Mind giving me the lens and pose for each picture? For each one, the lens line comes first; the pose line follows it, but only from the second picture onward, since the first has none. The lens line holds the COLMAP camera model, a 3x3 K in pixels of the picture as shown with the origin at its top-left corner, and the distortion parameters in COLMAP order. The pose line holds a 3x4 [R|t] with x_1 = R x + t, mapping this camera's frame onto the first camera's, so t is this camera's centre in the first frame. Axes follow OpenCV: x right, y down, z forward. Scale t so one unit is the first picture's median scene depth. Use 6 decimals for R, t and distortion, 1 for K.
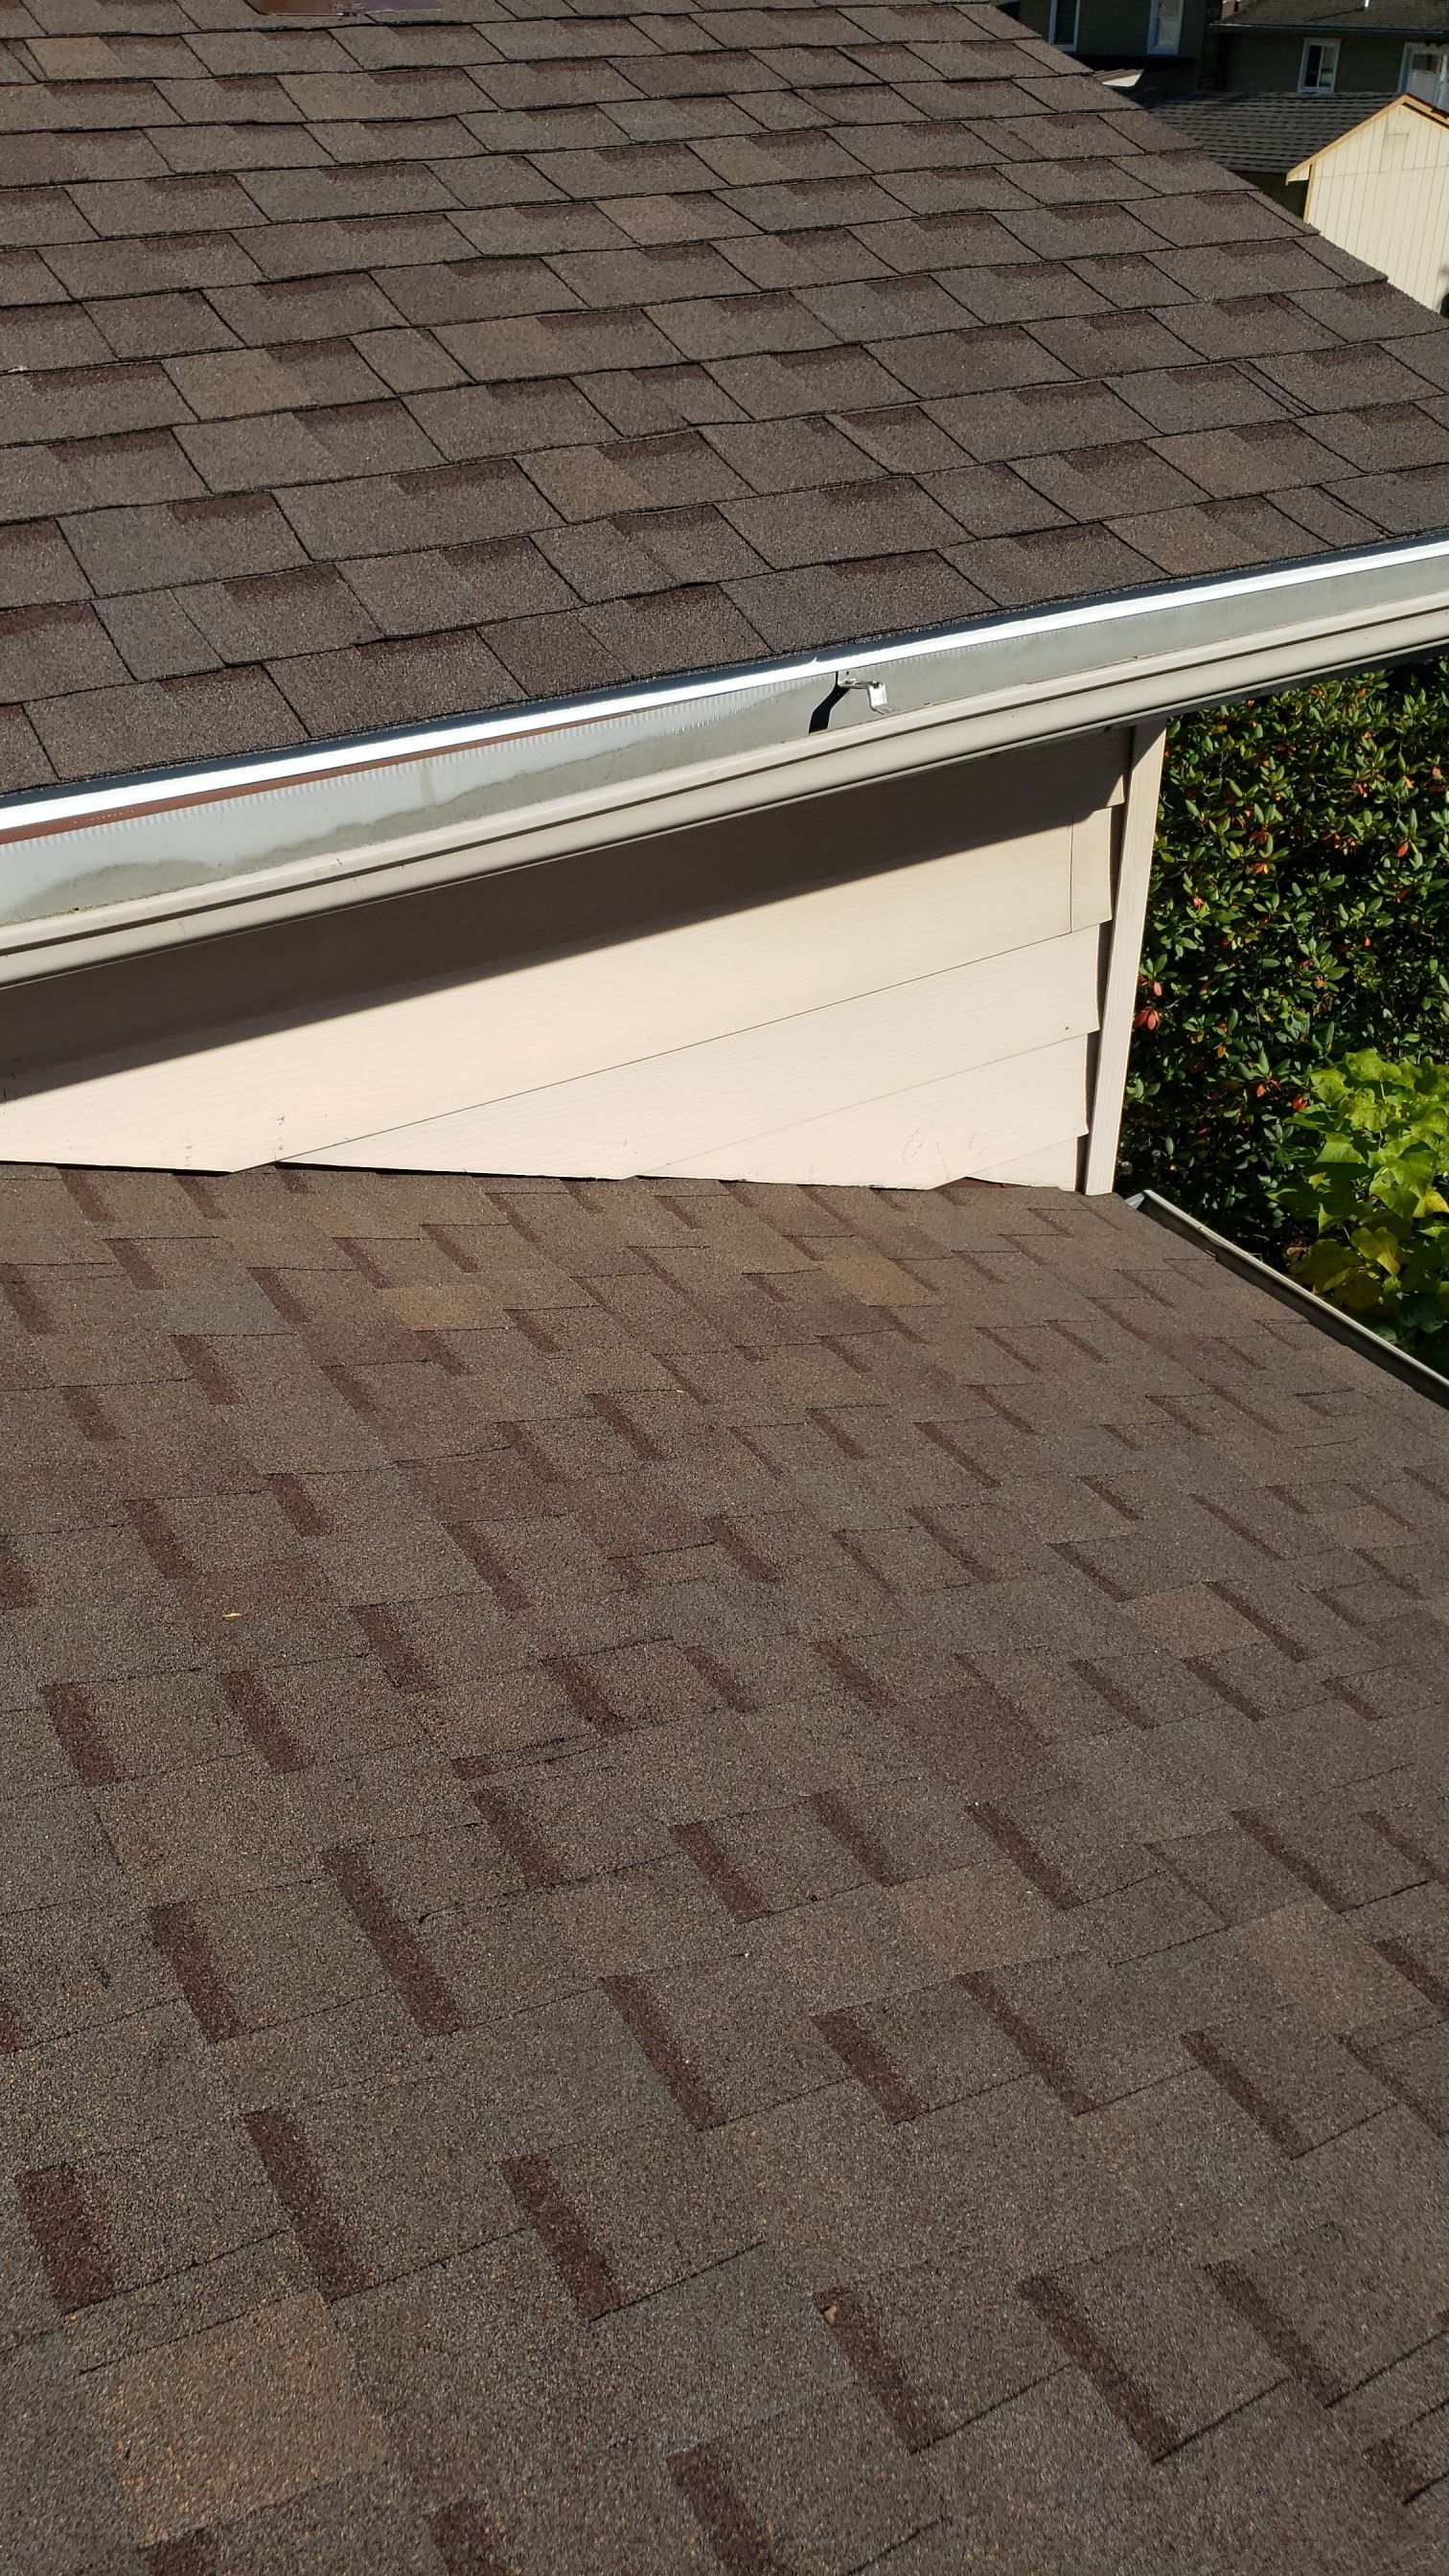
lens RADIAL K [[2010.4, 0, 673.1], [0, 2010.4, 1287.7], [0, 0, 1]] dist [0.030225, -0.015869]
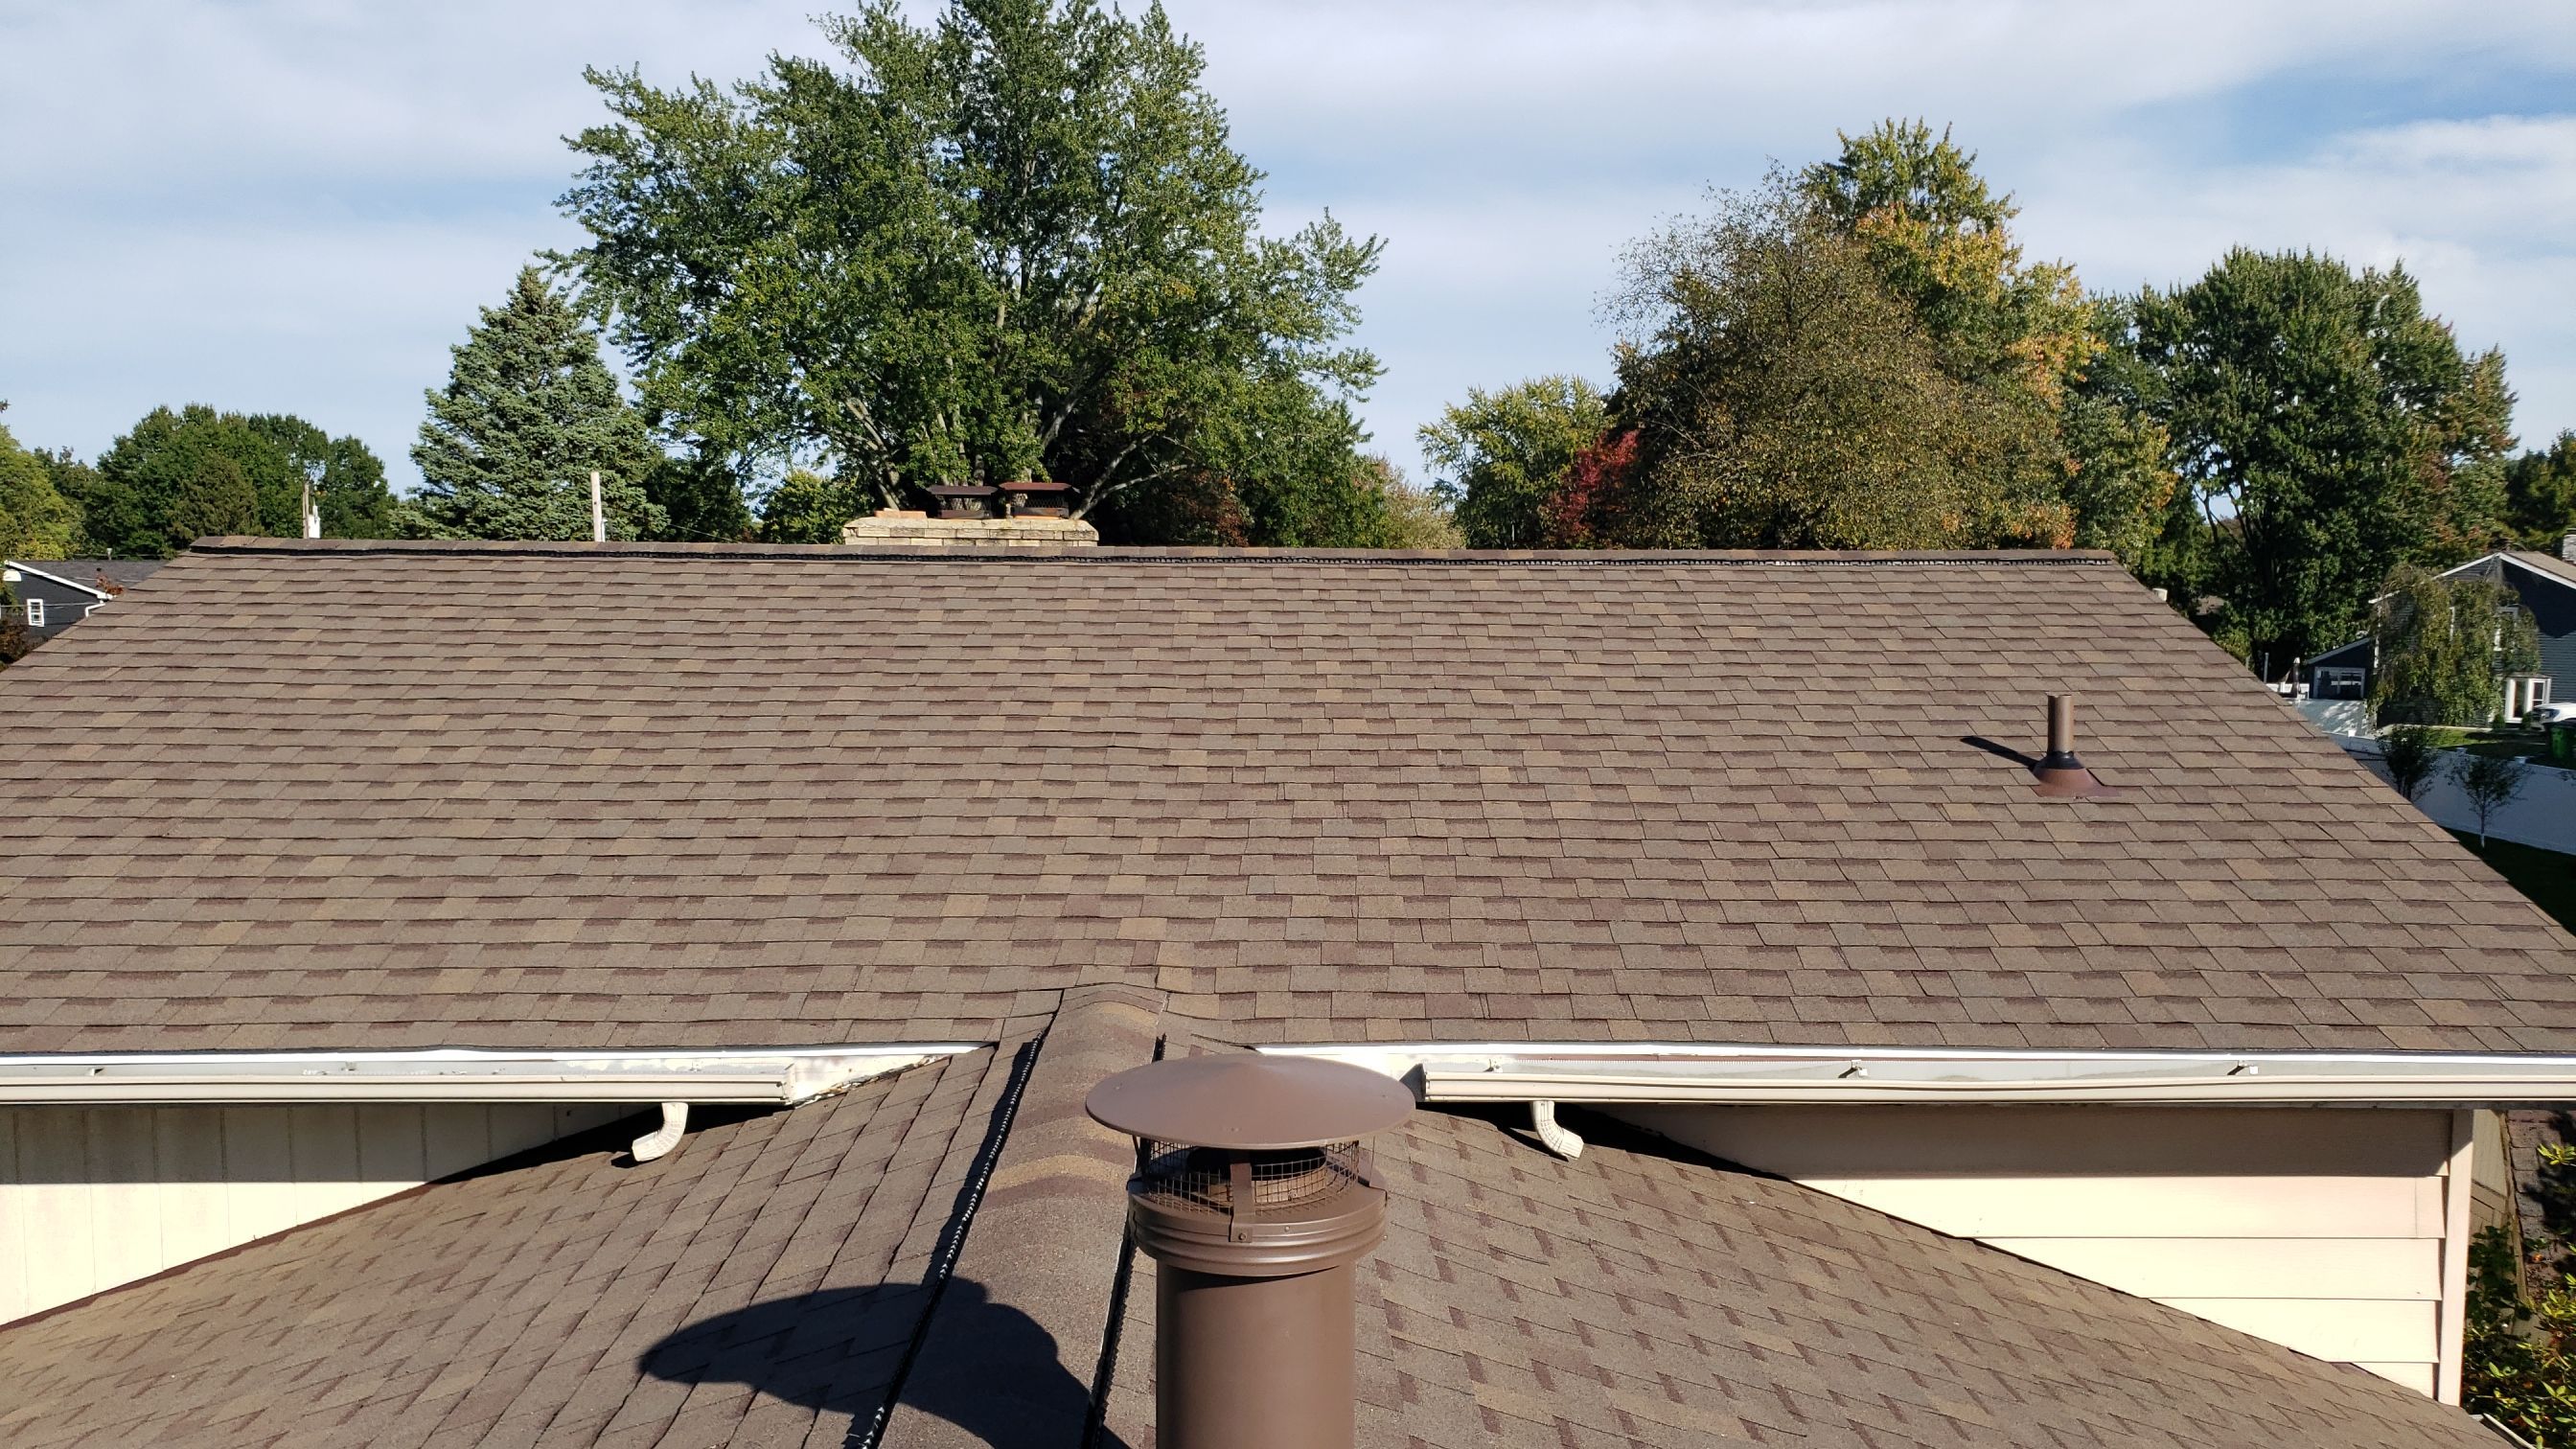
lens RADIAL K [[2010.4, 0, 1291.9], [0, 2010.4, 763.3], [0, 0, 1]] dist [0.030225, -0.015869]
pose [[0.872181, 0.071520, -0.483928, 0.194654], [-0.287145, 0.875746, -0.388094, 0.567794], [0.396041, 0.477445, 0.784345, -1.348707]]
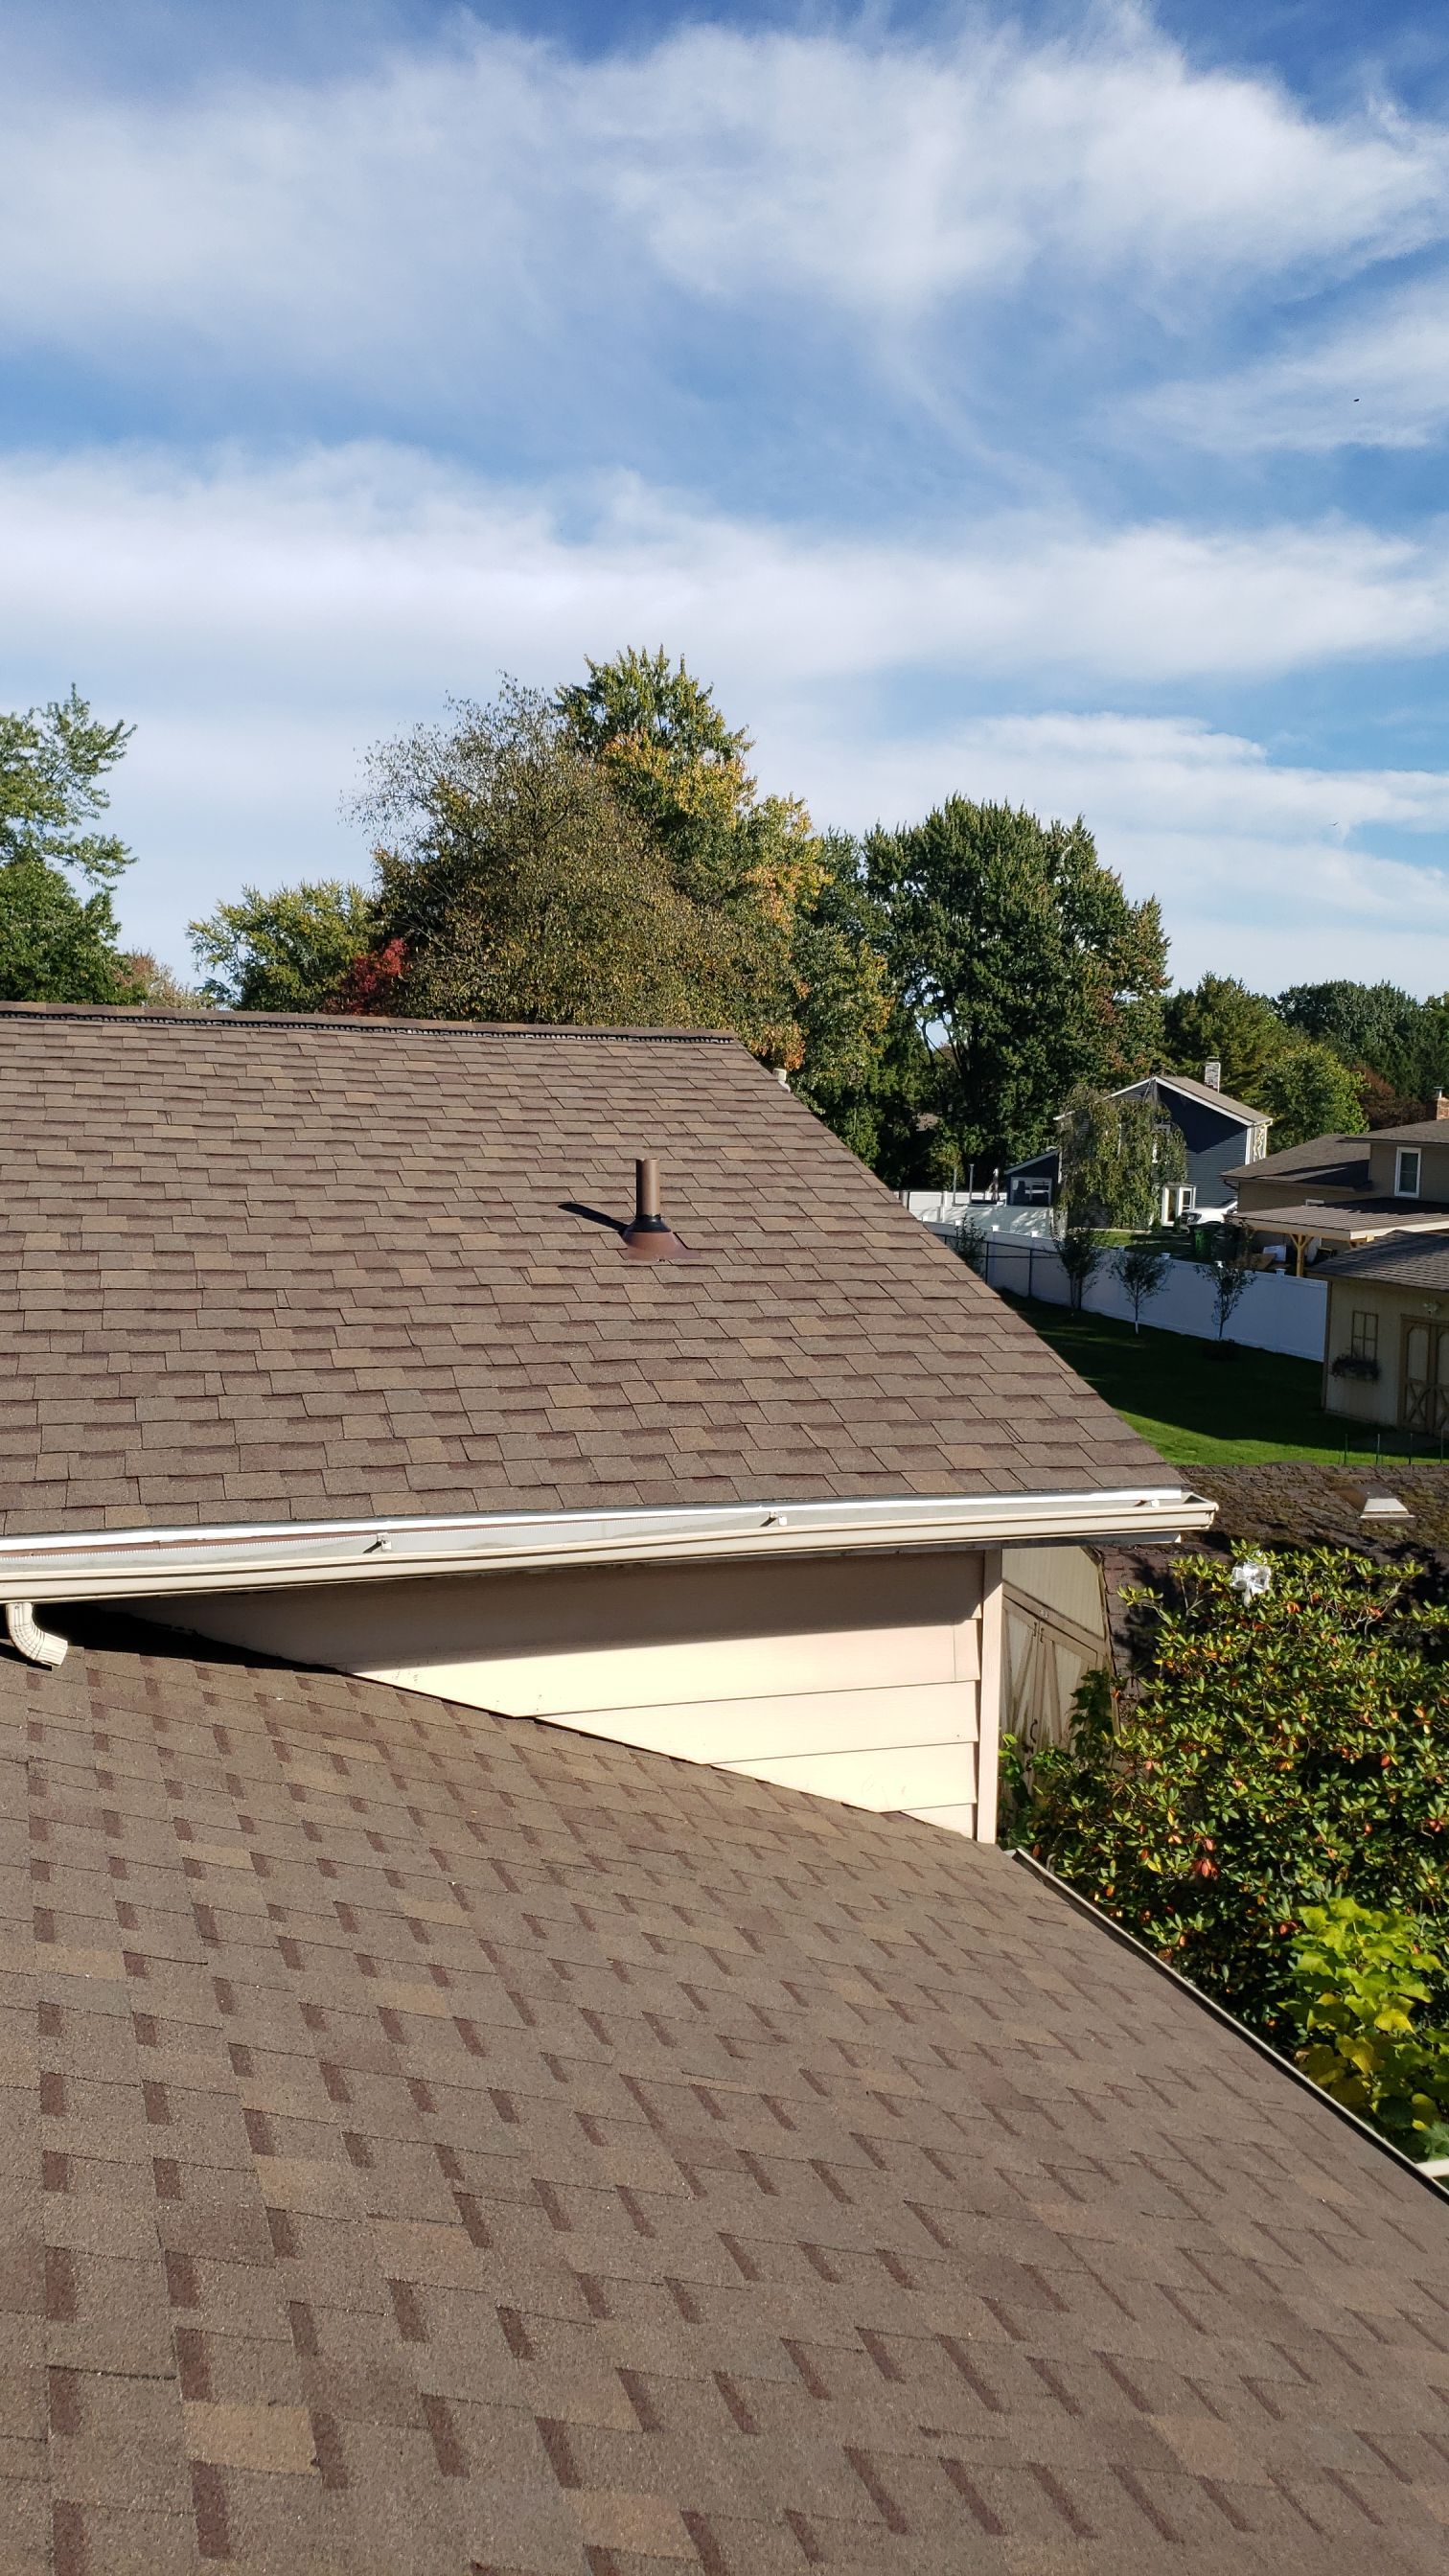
lens RADIAL K [[2010.4, 0, 754.2], [0, 2010.4, 1167.0], [0, 0, 1]] dist [0.030225, -0.015869]
pose [[0.983305, 0.052641, -0.174187, 0.377799], [-0.135024, 0.852784, -0.504507, 0.487972], [0.121986, 0.519603, 0.845655, -1.112793]]
